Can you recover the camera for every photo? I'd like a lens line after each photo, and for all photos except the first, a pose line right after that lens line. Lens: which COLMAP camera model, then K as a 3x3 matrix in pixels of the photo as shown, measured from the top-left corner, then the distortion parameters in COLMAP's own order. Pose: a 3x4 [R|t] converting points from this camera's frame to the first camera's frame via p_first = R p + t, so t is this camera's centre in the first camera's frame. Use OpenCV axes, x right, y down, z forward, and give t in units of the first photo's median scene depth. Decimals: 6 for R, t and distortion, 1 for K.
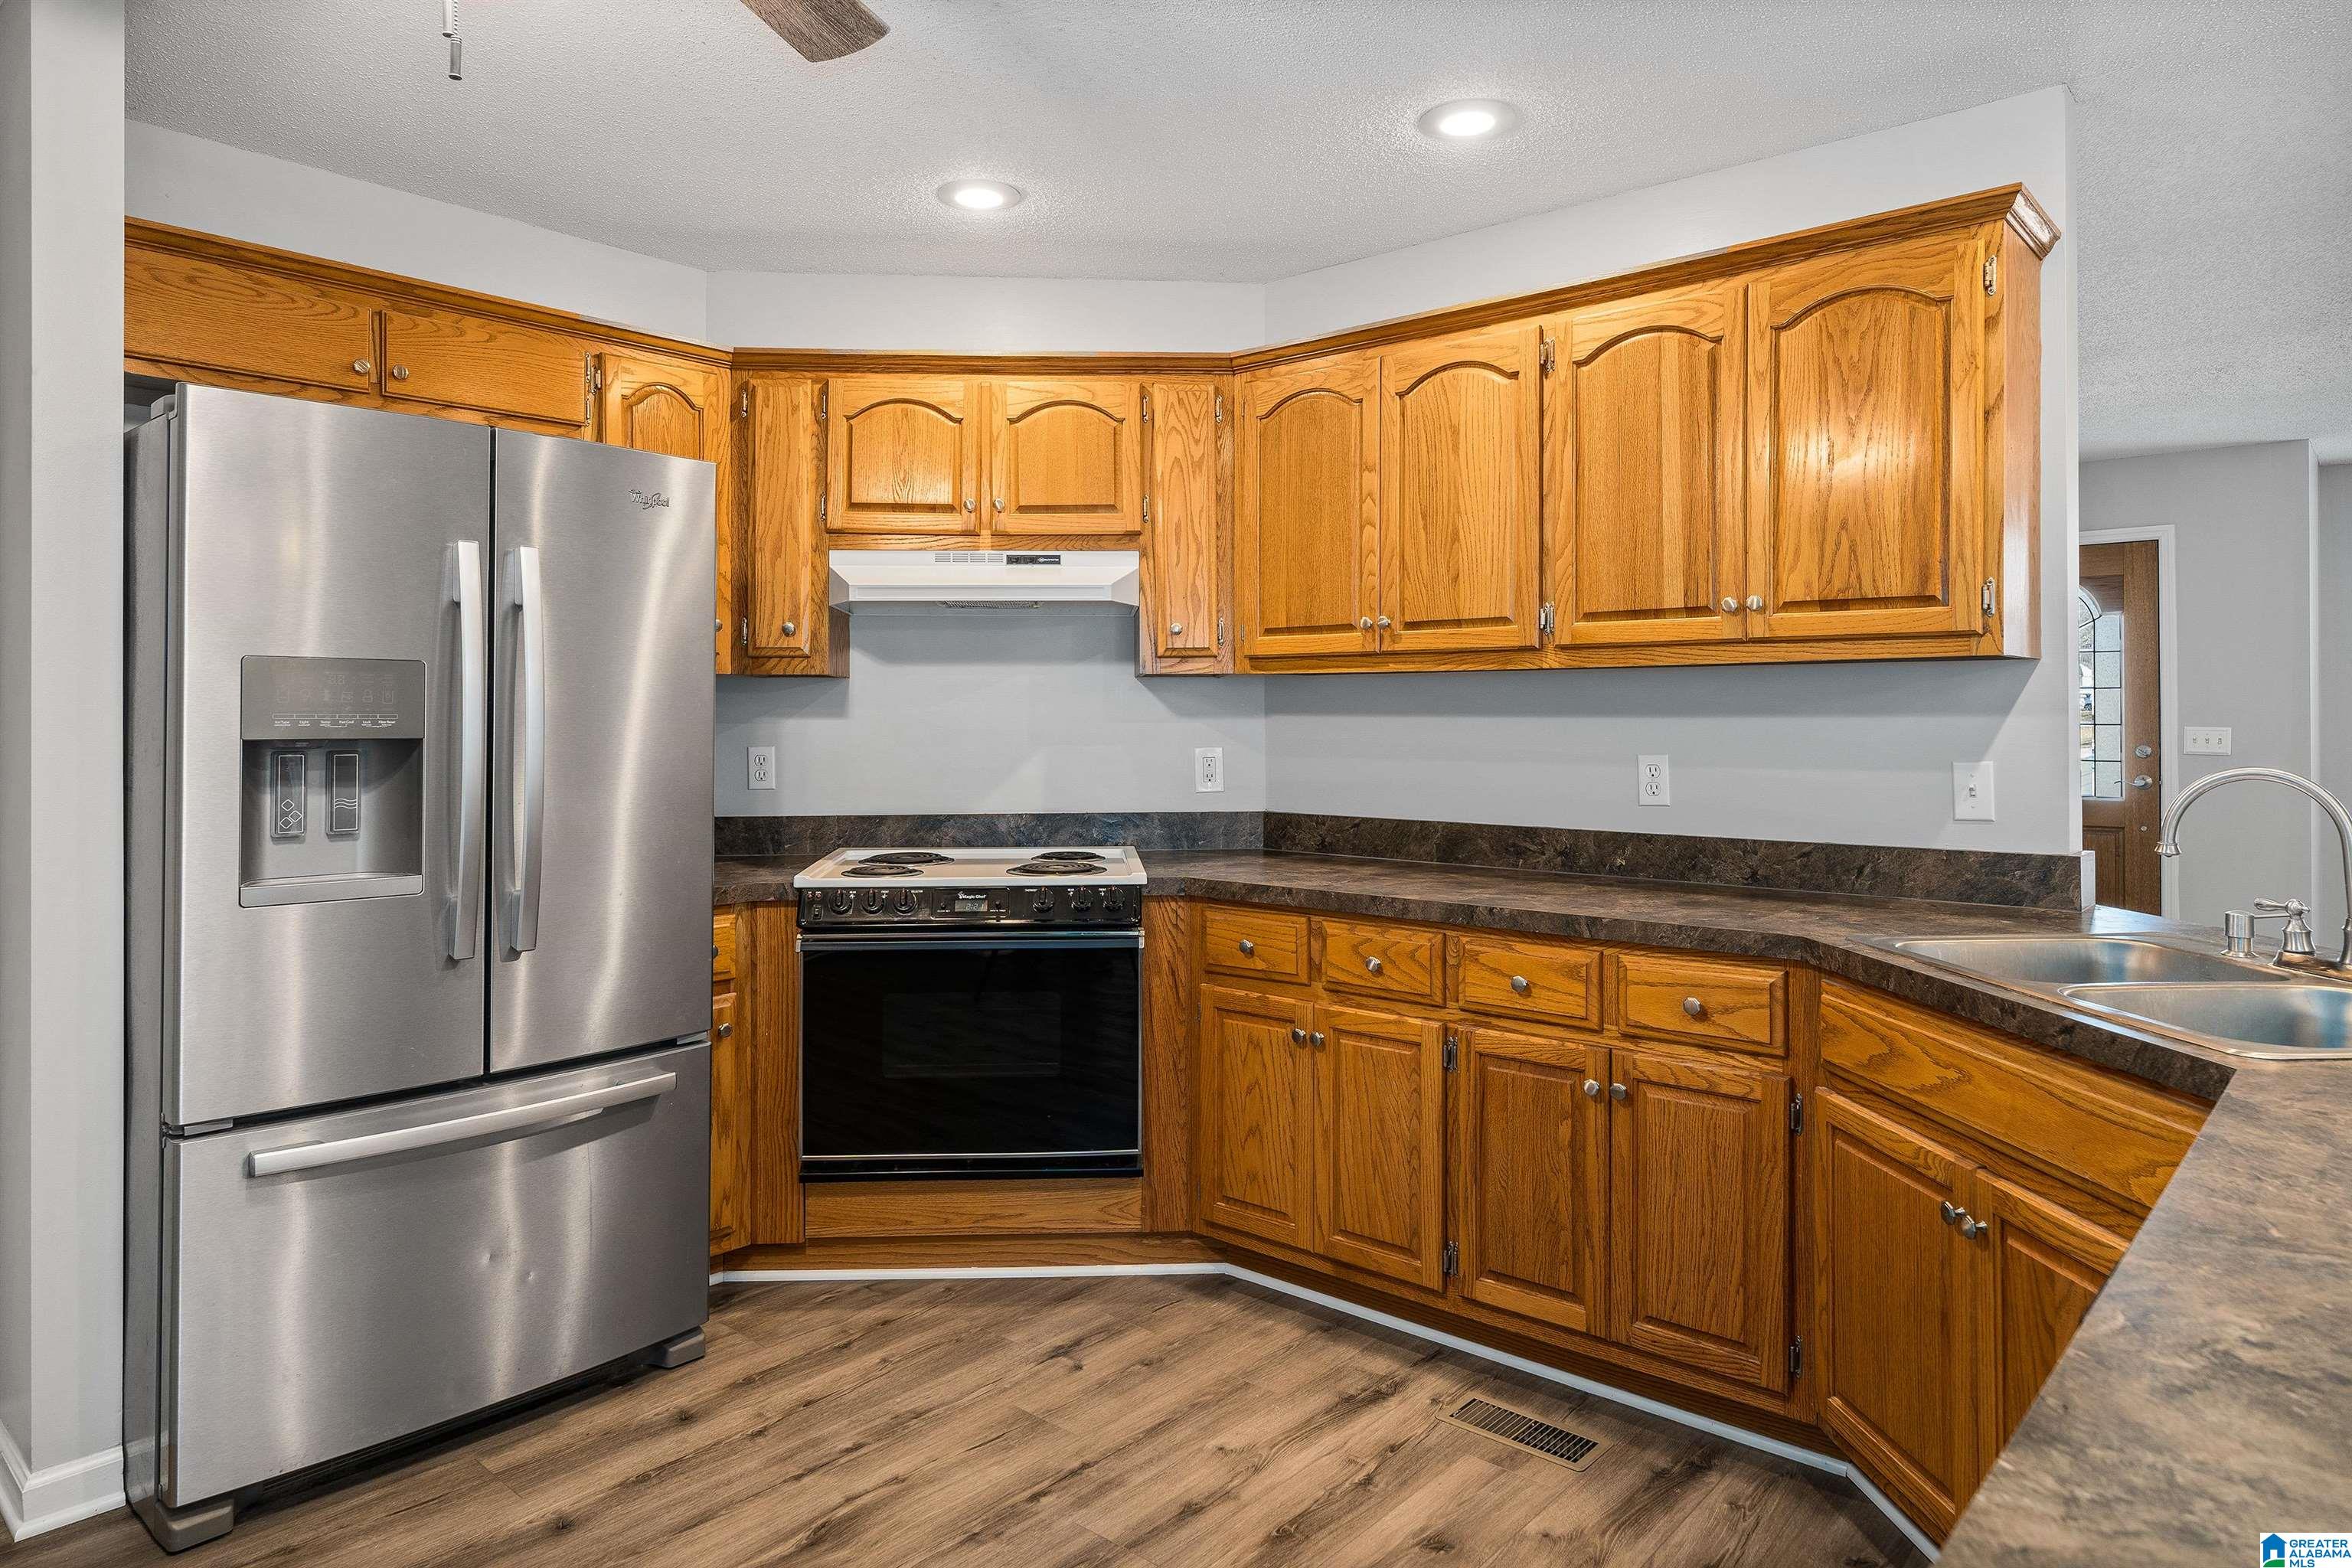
lens RADIAL K [[1442.5, 0, 1165.7], [0, 1442.5, 700.4], [0, 0, 1]] dist [-0.000162, 0.000713]
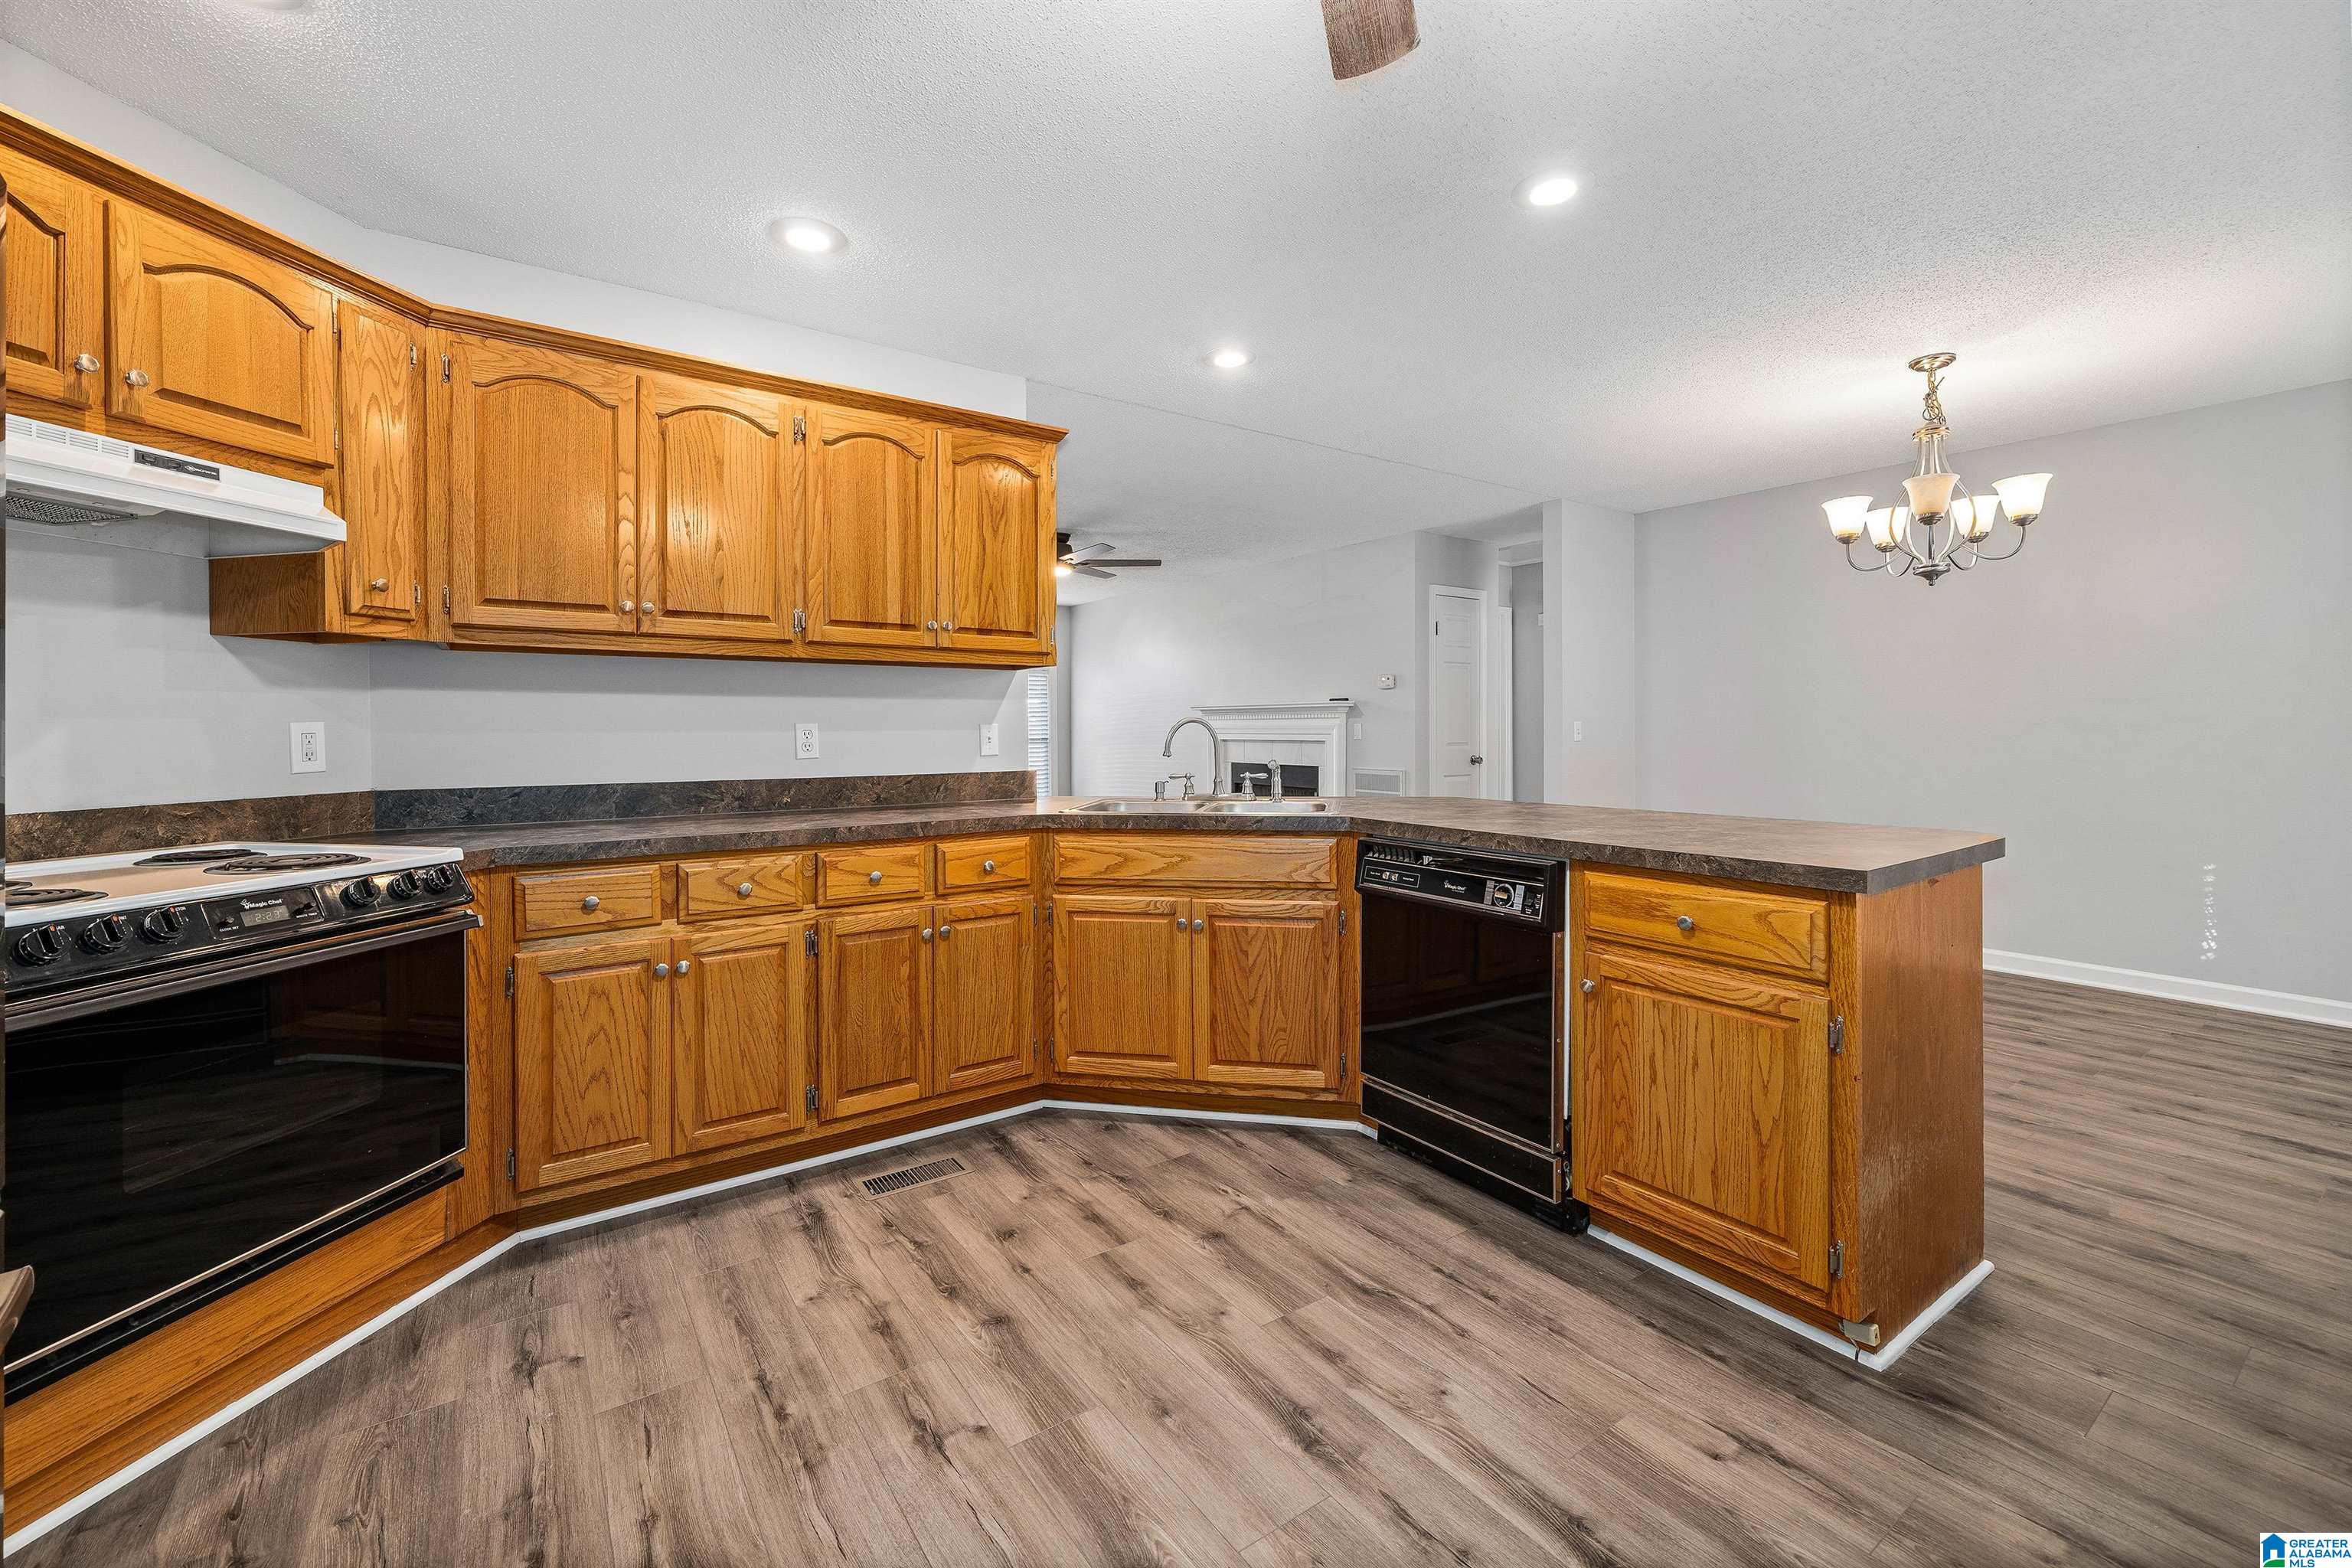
lens RADIAL K [[967.5, 0, 1178.5], [0, 967.5, 732.4], [0, 0, 1]] dist [-0.001489, -0.000109]
pose [[0.226125, -0.000724, 0.974098, -0.562376], [-0.003151, 0.999994, 0.001474, 0.047924], [-0.974093, -0.003403, 0.226122, 0.454552]]
